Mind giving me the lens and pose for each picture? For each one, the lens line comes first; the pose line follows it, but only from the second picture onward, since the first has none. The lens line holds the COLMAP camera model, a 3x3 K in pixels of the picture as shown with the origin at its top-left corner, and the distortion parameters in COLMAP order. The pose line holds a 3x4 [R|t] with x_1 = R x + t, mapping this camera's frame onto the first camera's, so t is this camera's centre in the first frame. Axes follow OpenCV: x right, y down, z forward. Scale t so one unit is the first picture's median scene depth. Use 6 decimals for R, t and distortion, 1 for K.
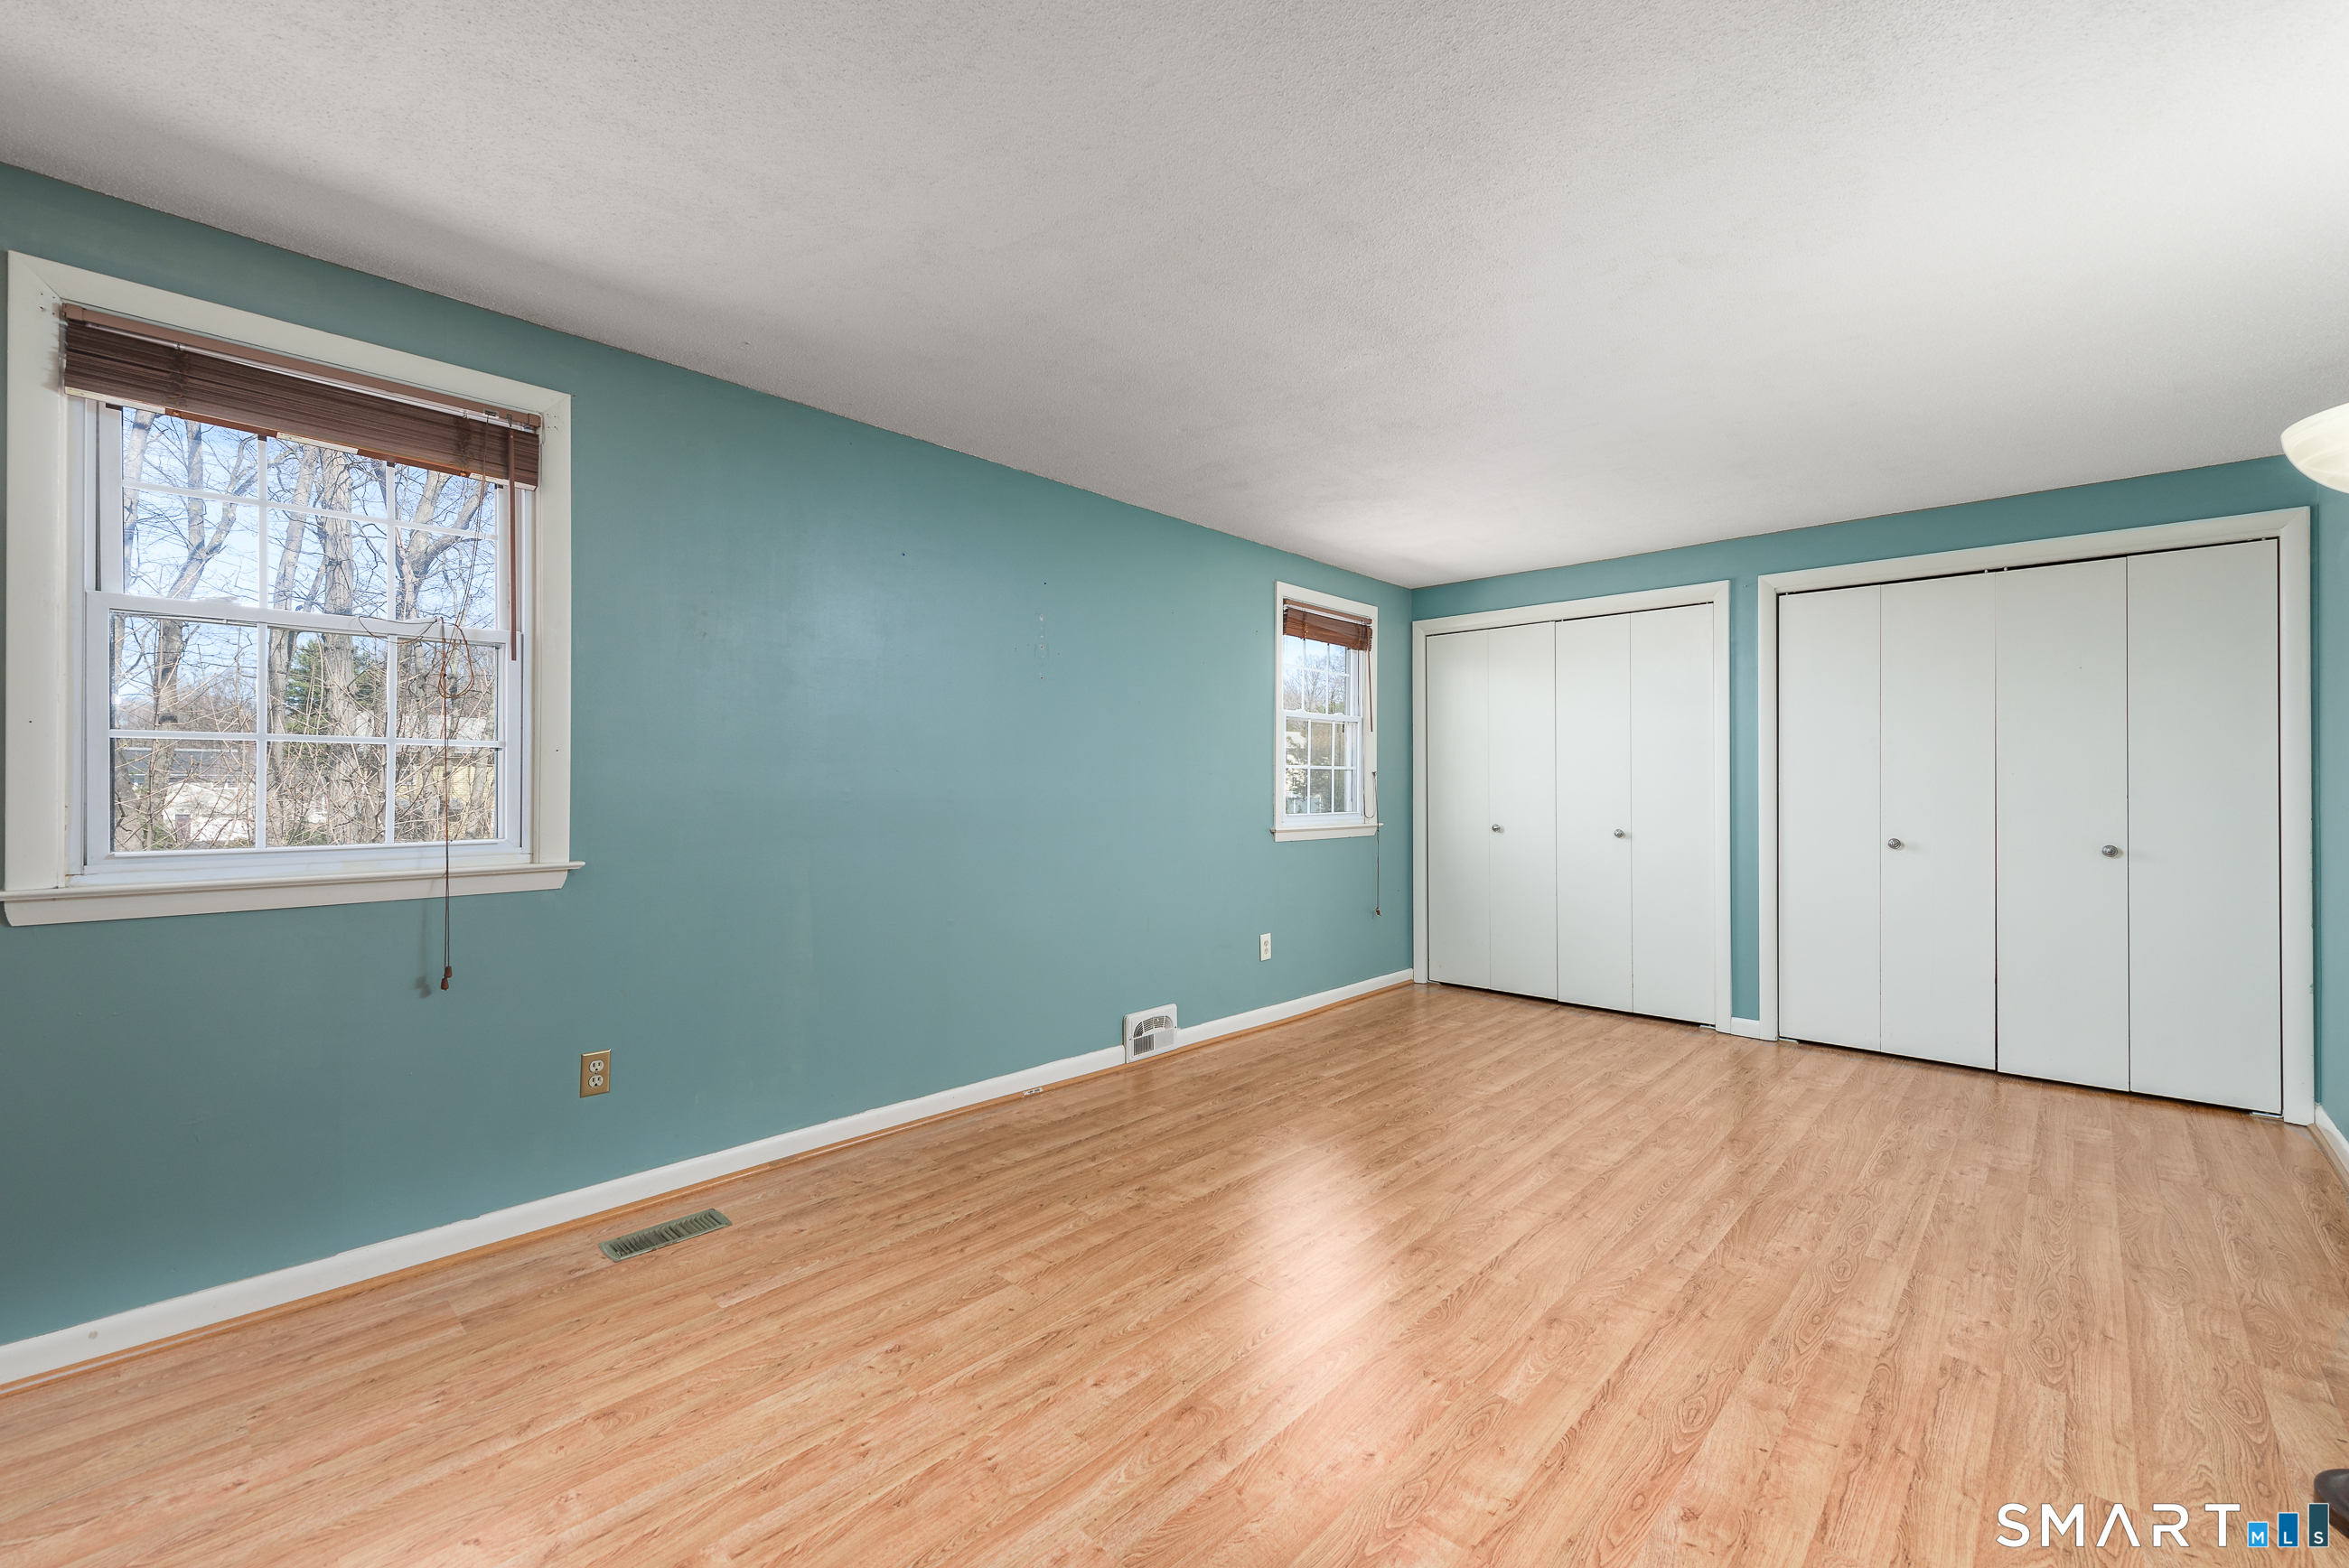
lens RADIAL K [[949.9, 0, 1174.5], [0, 949.9, 784.0], [0, 0, 1]] dist [0.000337, 0.000180]
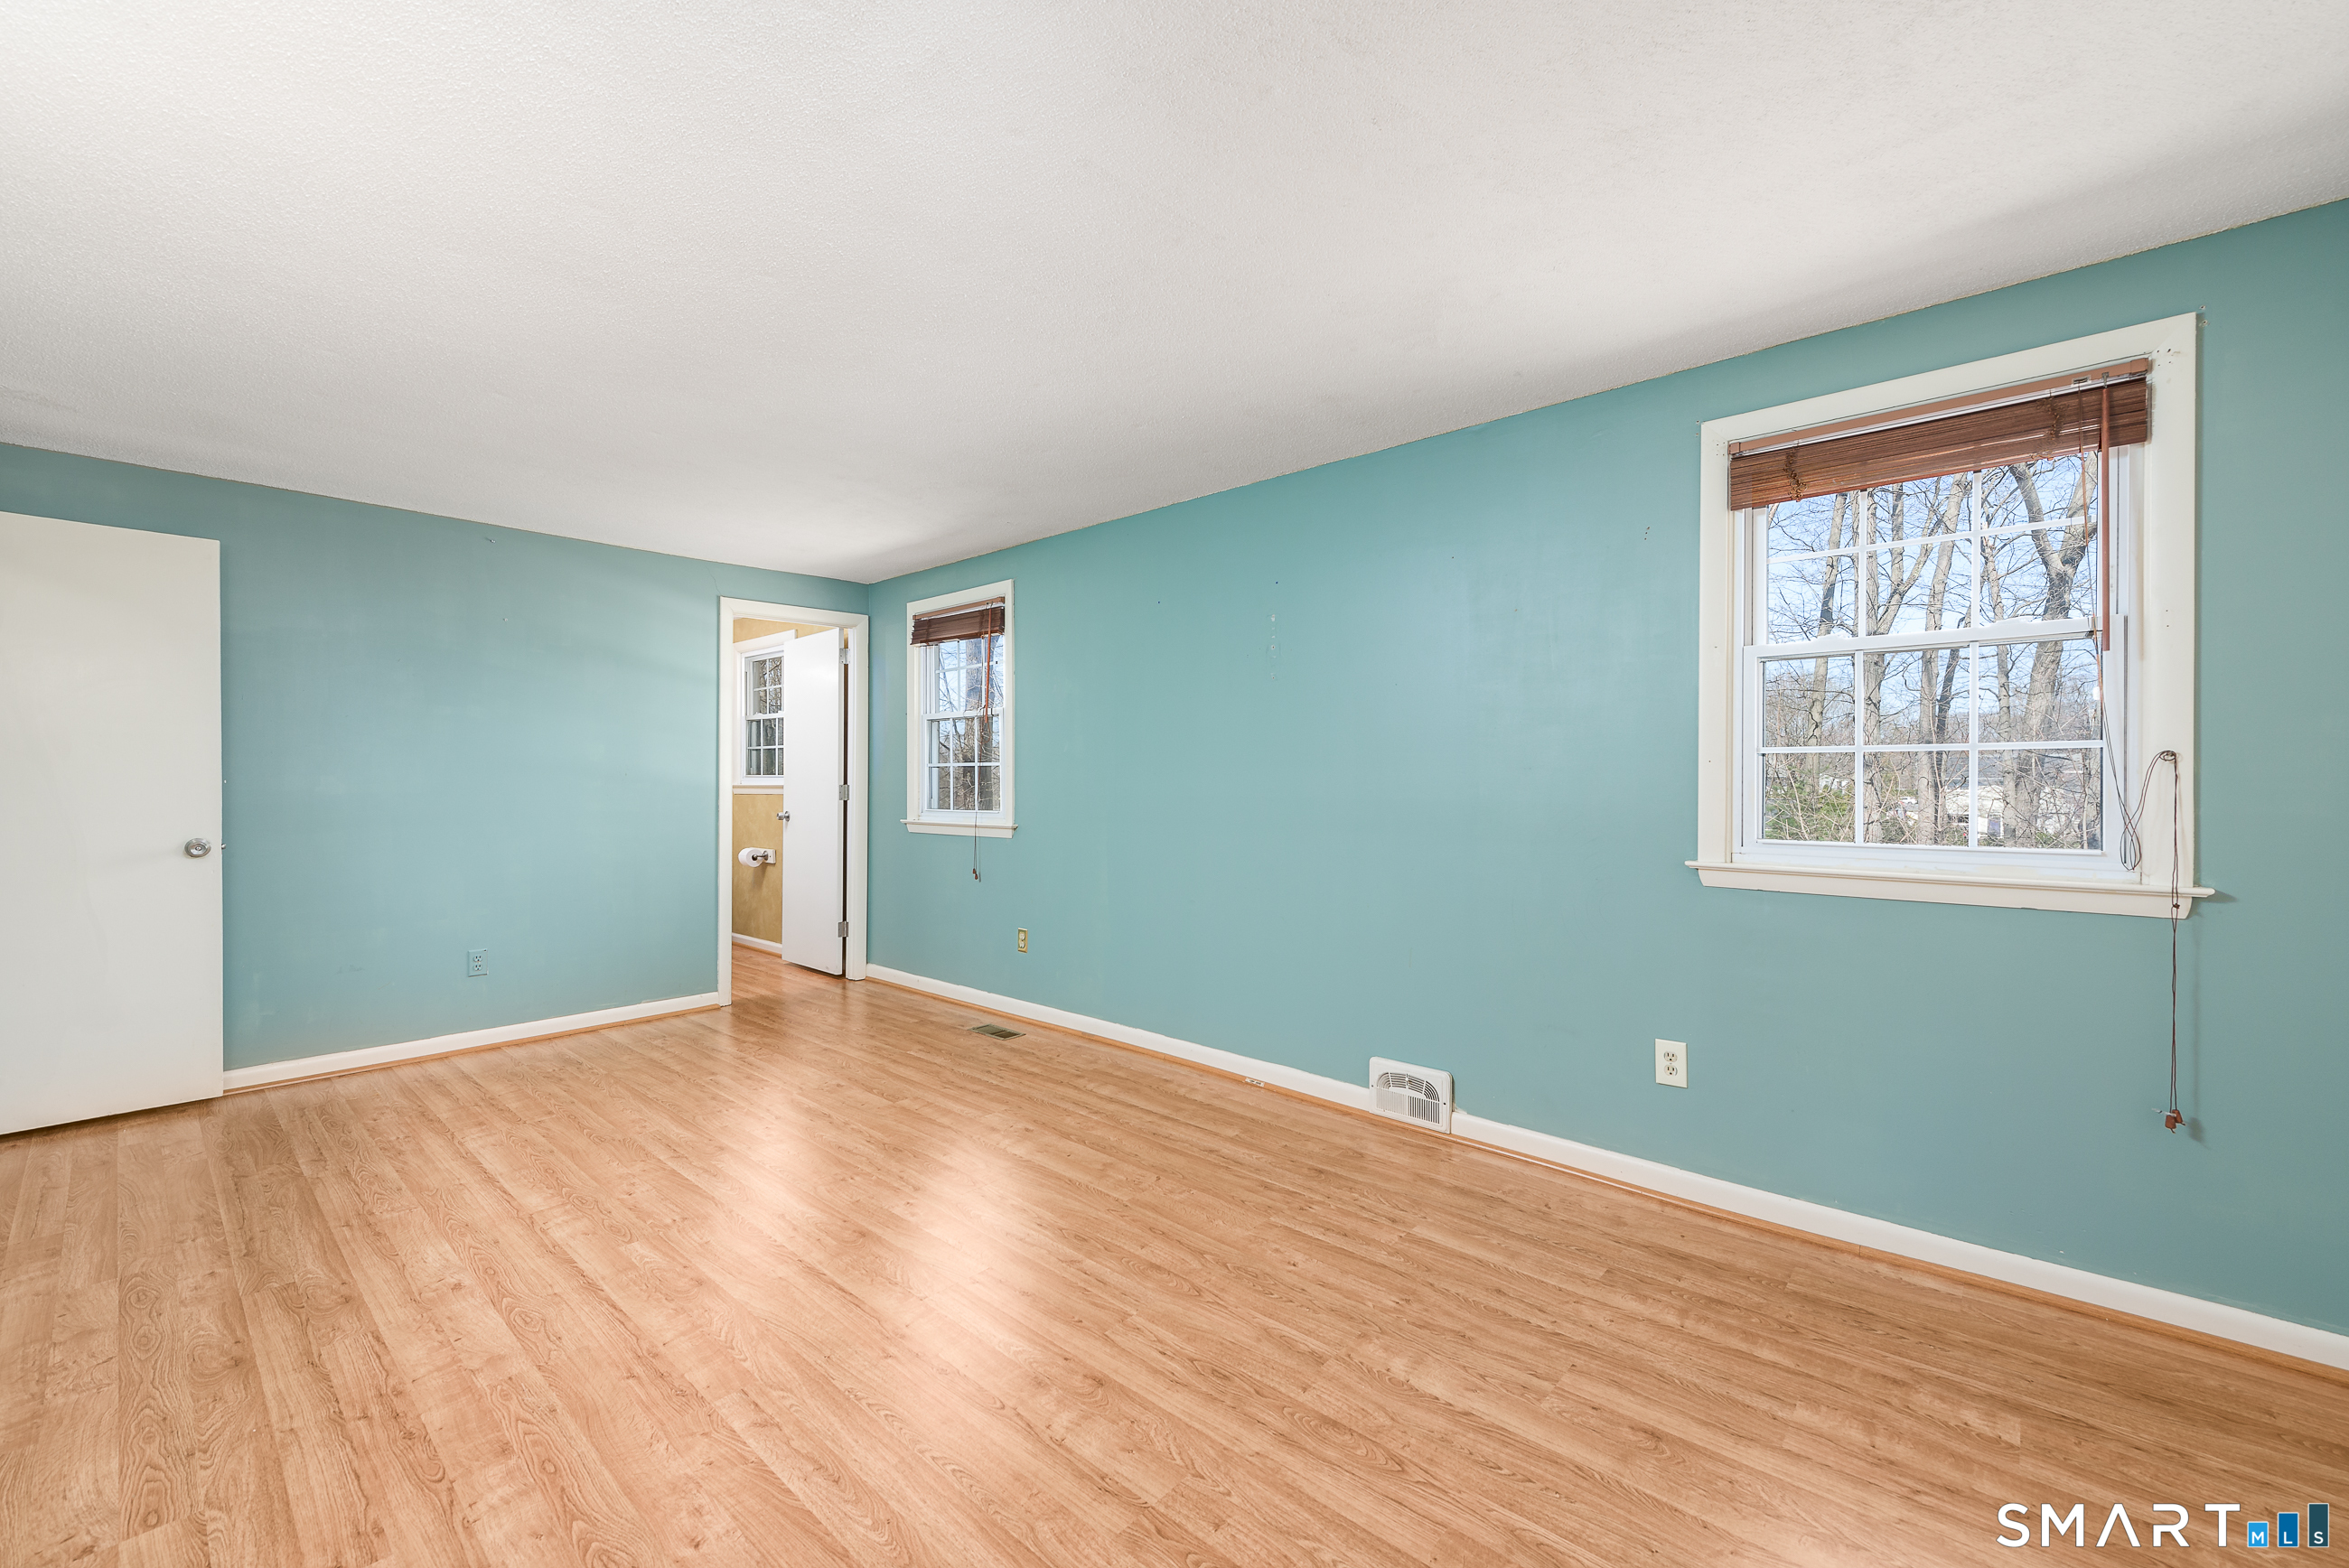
lens RADIAL K [[927.0, 0, 1177.4], [0, 927.0, 726.9], [0, 0, 1]] dist [-0.002161, -0.000071]
pose [[0.049137, -0.057822, -0.997117, 1.092147], [-0.007910, 0.998269, -0.058279, -0.003929], [0.998761, 0.010751, 0.048594, 1.075293]]
